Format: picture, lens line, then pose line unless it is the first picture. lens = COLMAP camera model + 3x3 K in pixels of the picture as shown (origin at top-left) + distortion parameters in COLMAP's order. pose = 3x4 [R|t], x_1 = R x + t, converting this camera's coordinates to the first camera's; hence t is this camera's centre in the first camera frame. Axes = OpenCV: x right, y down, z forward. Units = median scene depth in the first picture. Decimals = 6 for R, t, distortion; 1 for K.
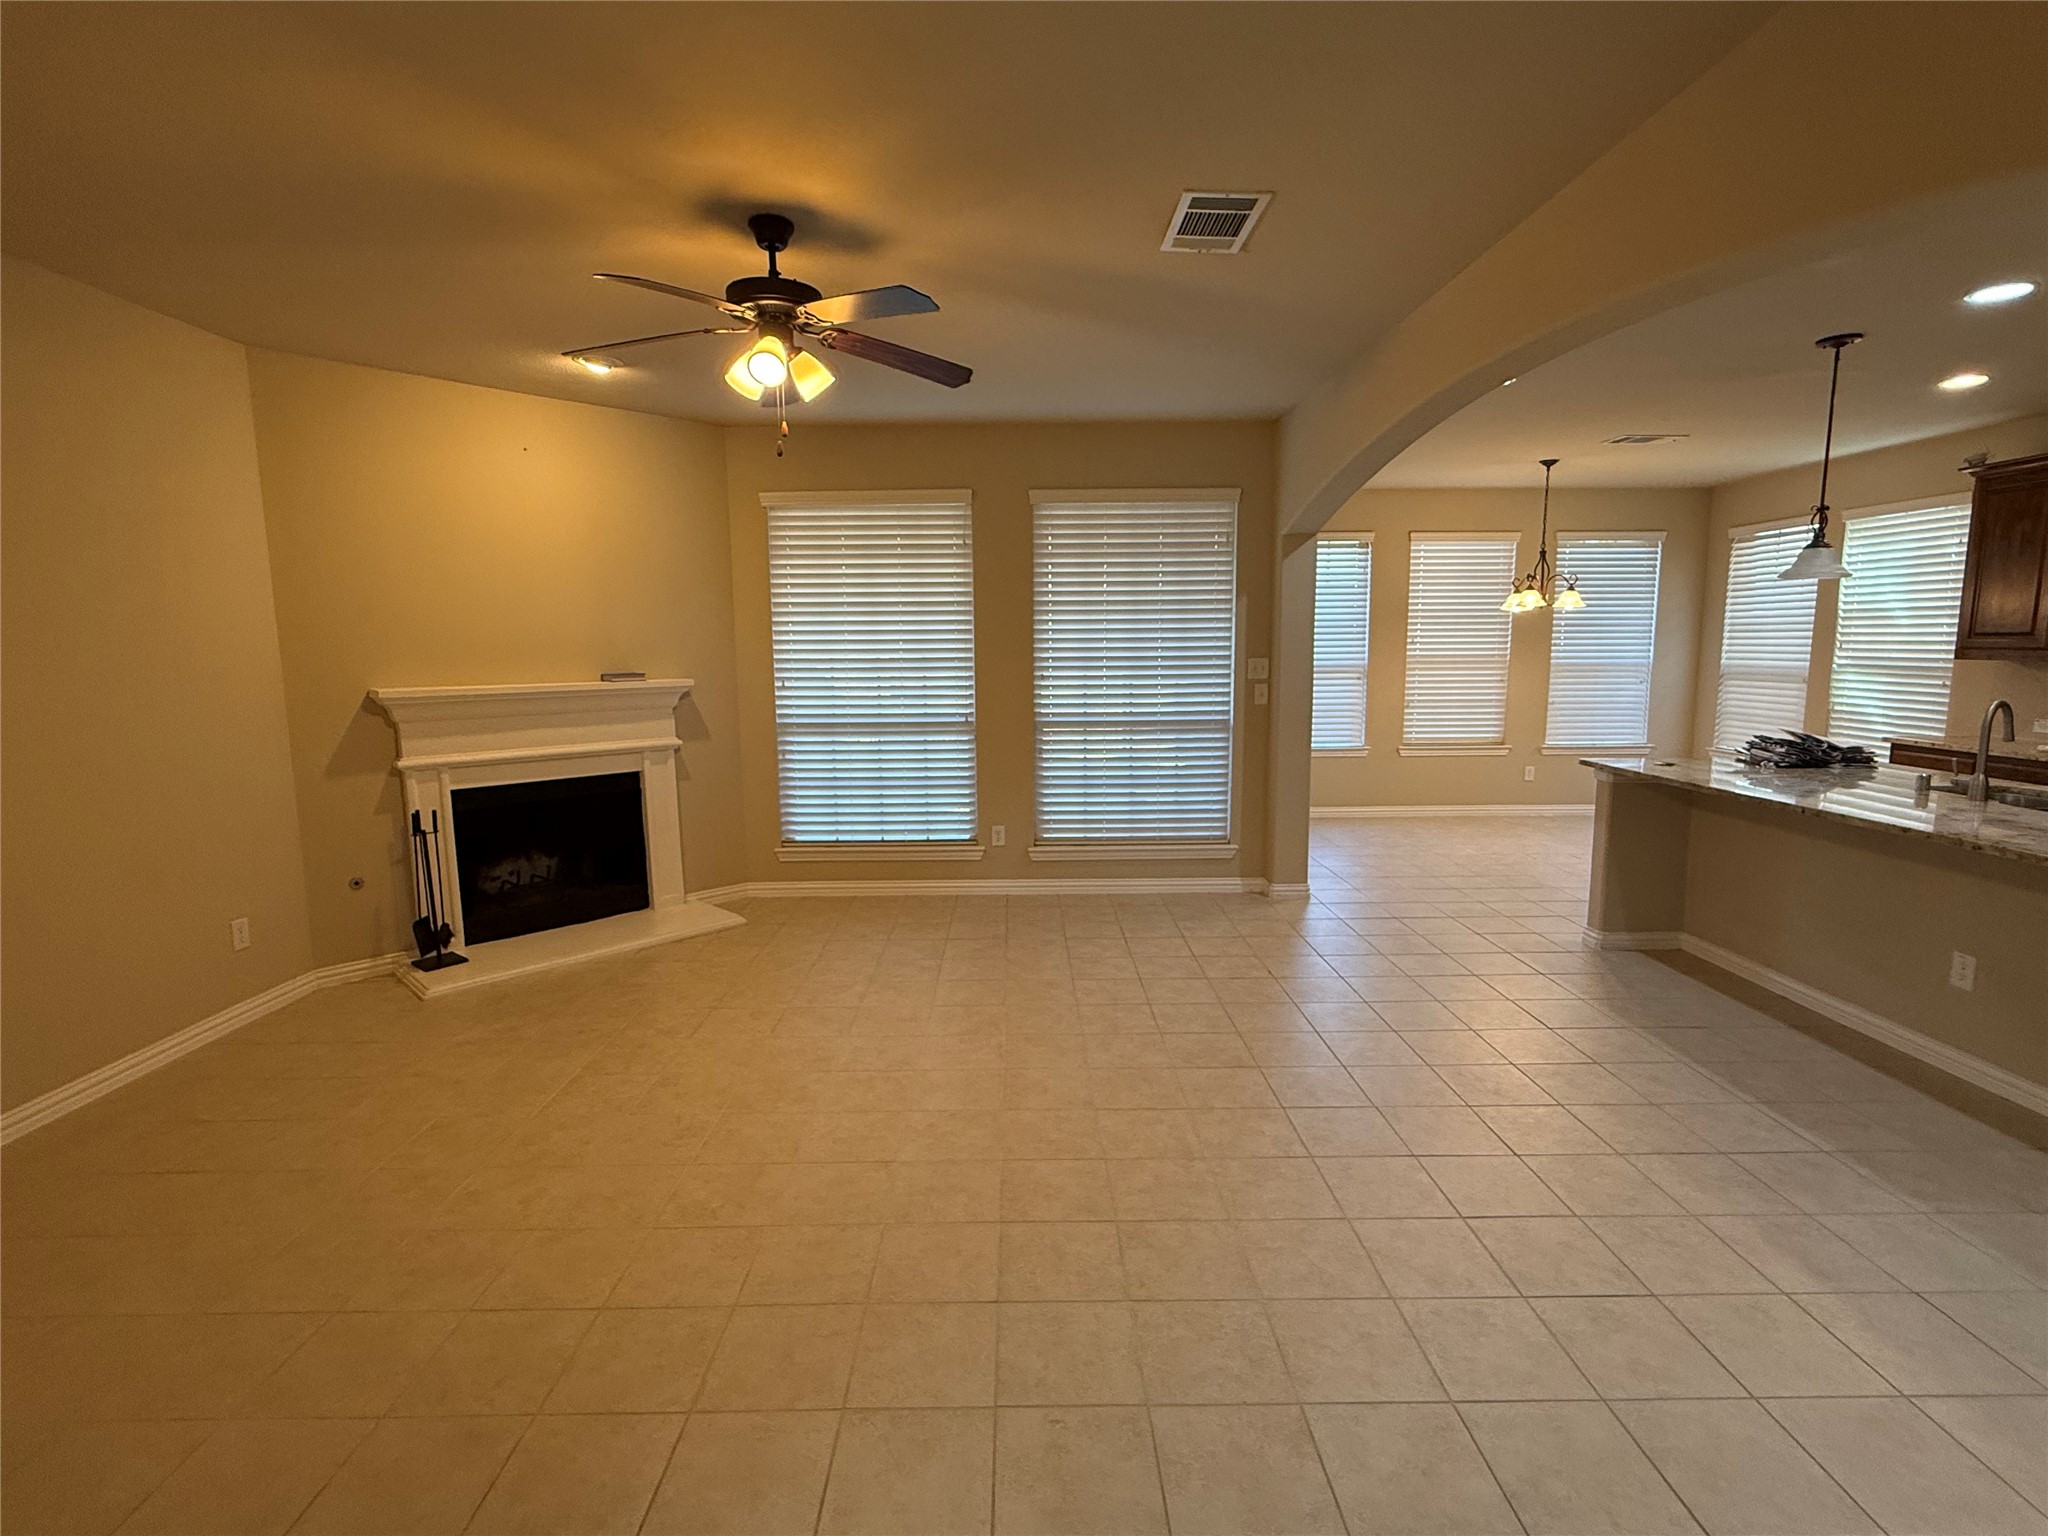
lens RADIAL K [[958.2, 0, 1024.1], [0, 958.2, 767.0], [0, 0, 1]] dist [0.000709, 0.000788]
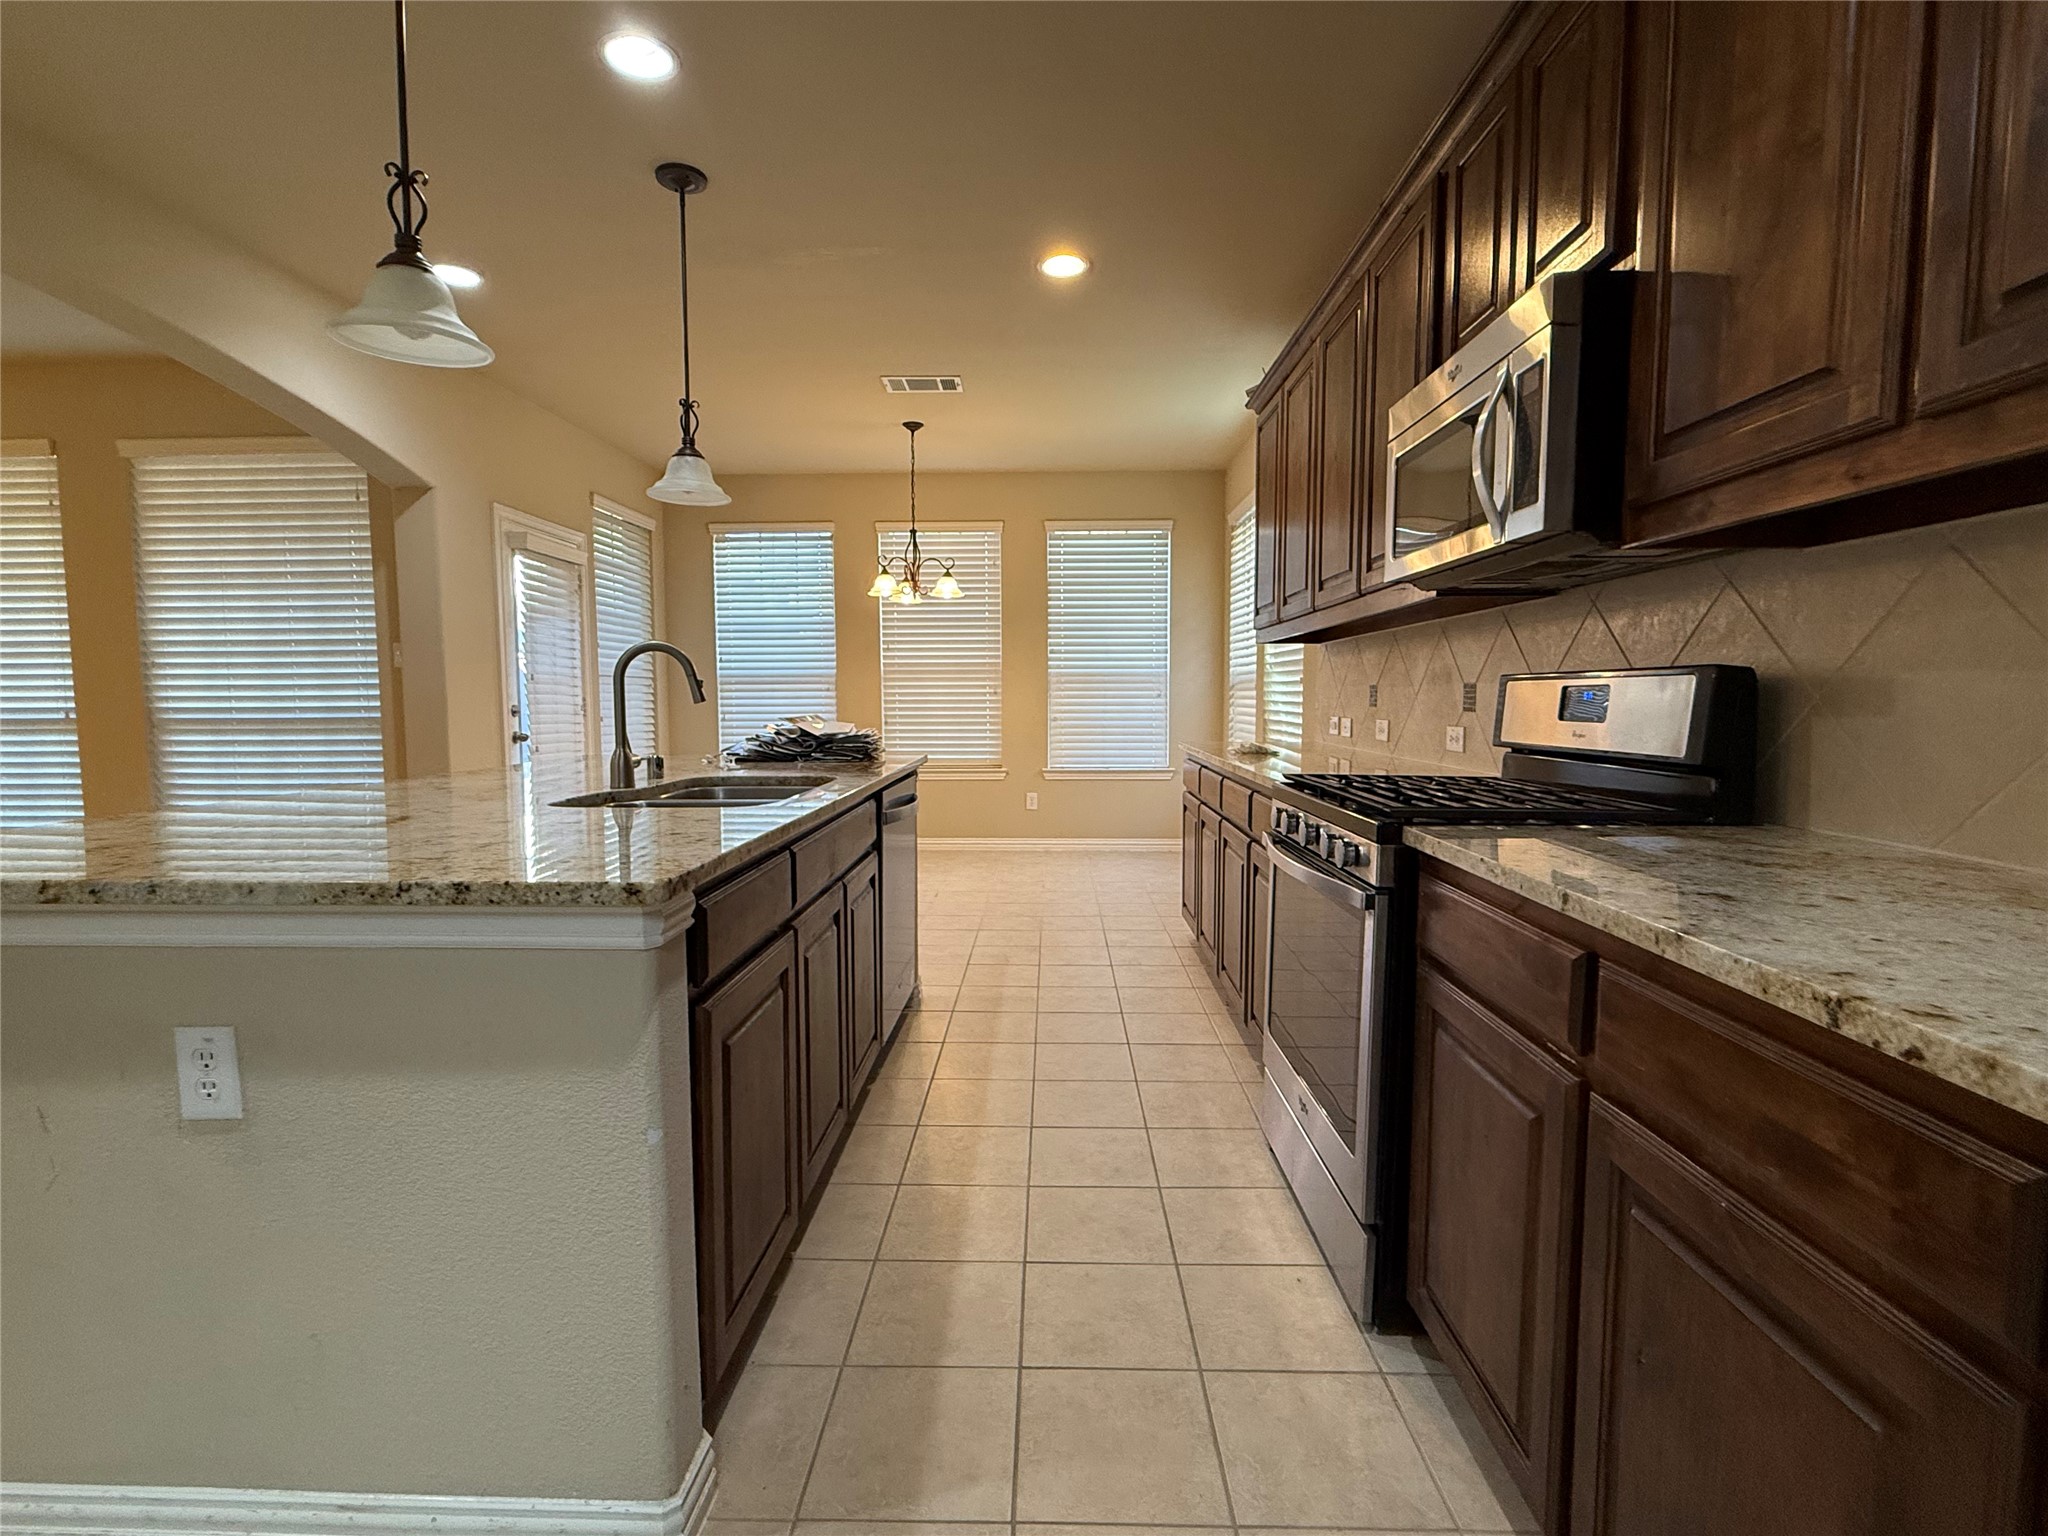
lens RADIAL K [[958.2, 0, 1015.5], [0, 958.2, 771.1], [0, 0, 1]] dist [0.000709, 0.000788]
pose [[0.998945, 0.006250, -0.045496, 0.803669], [-0.008592, 0.998637, -0.051477, 0.034355], [0.045112, 0.051814, 0.997637, 0.208945]]
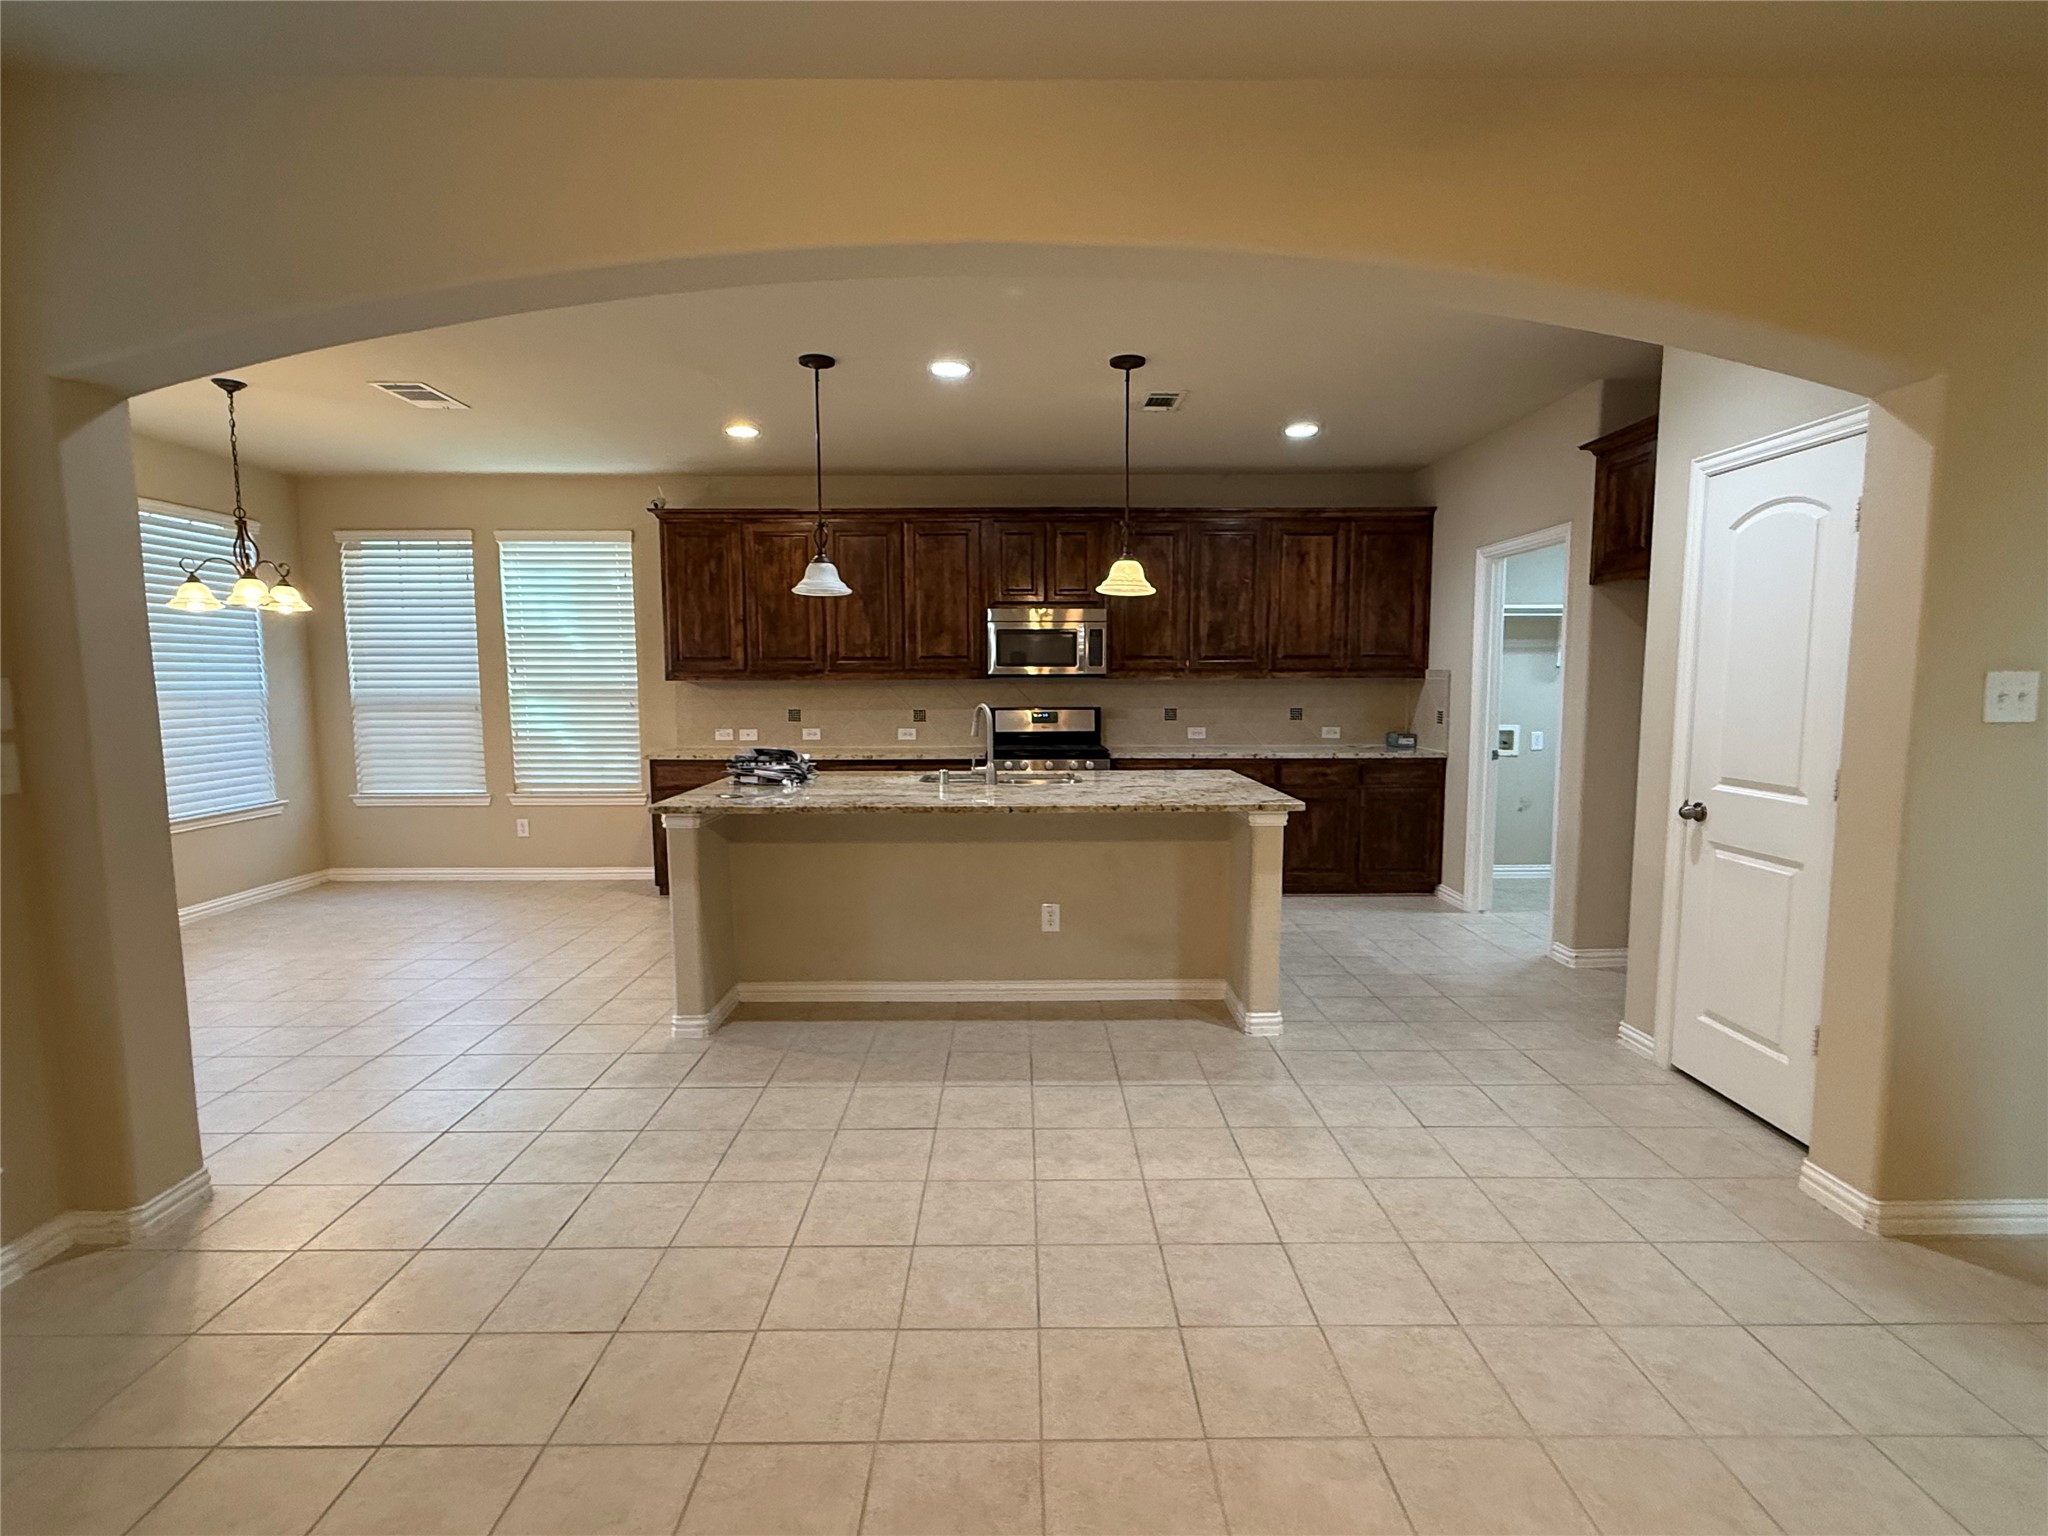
lens RADIAL K [[958.2, 0, 1022.2], [0, 958.2, 769.4], [0, 0, 1]] dist [0.000709, 0.000788]
pose [[0.008175, -0.092416, 0.995687, -0.143144], [0.133829, 0.986864, 0.090498, -0.055849], [-0.990971, 0.132512, 0.020435, 0.578280]]
